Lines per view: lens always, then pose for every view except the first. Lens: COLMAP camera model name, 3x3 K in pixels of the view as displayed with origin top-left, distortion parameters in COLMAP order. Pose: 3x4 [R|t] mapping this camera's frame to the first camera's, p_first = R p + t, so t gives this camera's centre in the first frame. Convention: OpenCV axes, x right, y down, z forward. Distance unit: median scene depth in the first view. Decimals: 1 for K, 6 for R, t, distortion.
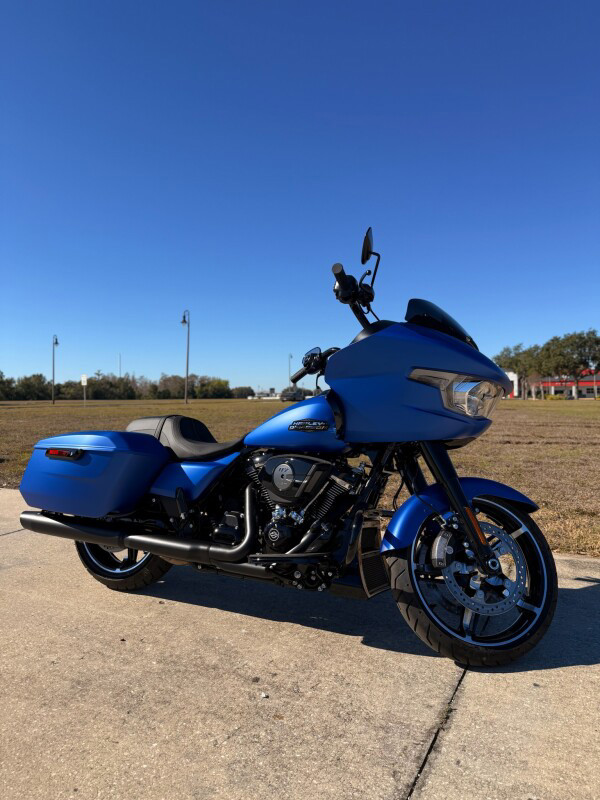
lens RADIAL K [[556.8, 0, 294.3], [0, 556.8, 399.6], [0, 0, 1]] dist [0.027804, -0.026595]
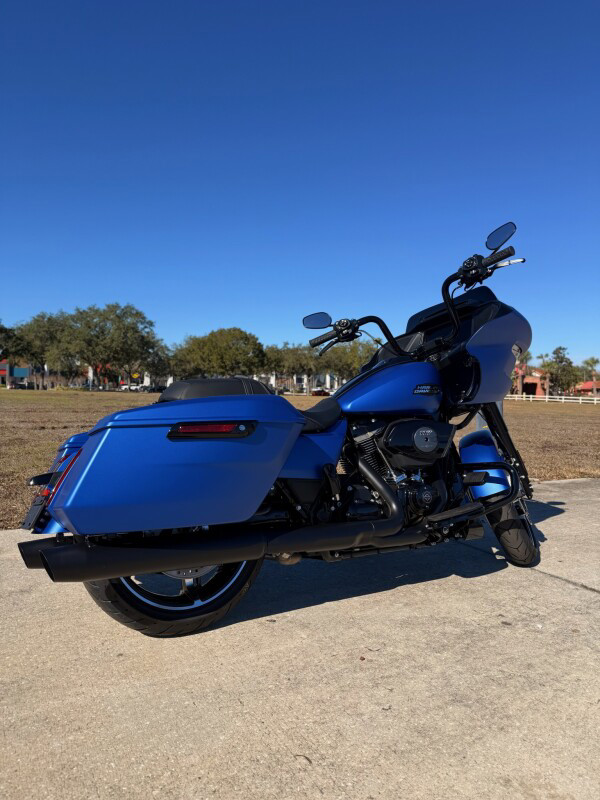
lens RADIAL K [[556.8, 0, 307.6], [0, 556.8, 395.1], [0, 0, 1]] dist [0.027804, -0.026595]
pose [[0.517111, 0.014269, 0.855799, -1.024433], [-0.024009, 0.999709, -0.002161, 0.065694], [-0.855582, -0.019429, 0.517303, 0.672532]]
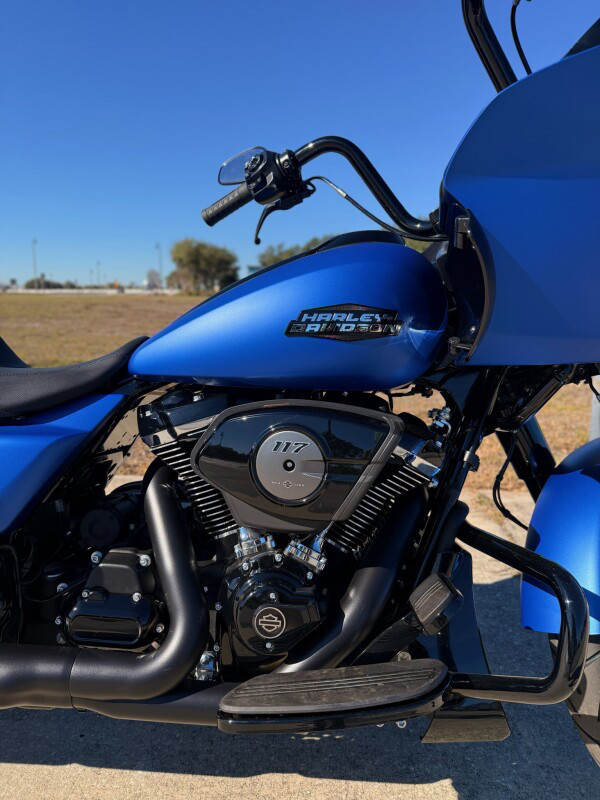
lens RADIAL K [[556.8, 0, 301.9], [0, 556.8, 414.7], [0, 0, 1]] dist [0.027804, -0.026595]
pose [[0.909608, -0.067664, 0.409920, -0.162910], [-0.018444, 0.979100, 0.202544, 0.033427], [-0.415057, -0.191796, 0.889349, 0.694887]]
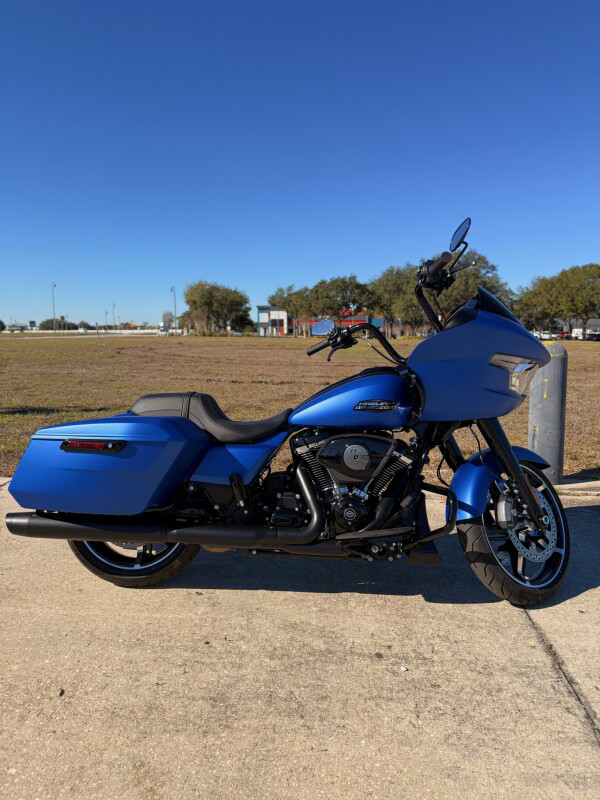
lens RADIAL K [[556.8, 0, 296.8], [0, 556.8, 394.6], [0, 0, 1]] dist [0.027804, -0.026595]
pose [[0.918925, -0.032586, 0.393085, -0.525230], [-0.009098, 0.994565, 0.103716, -0.080609], [-0.394328, -0.098884, 0.913634, 0.130413]]
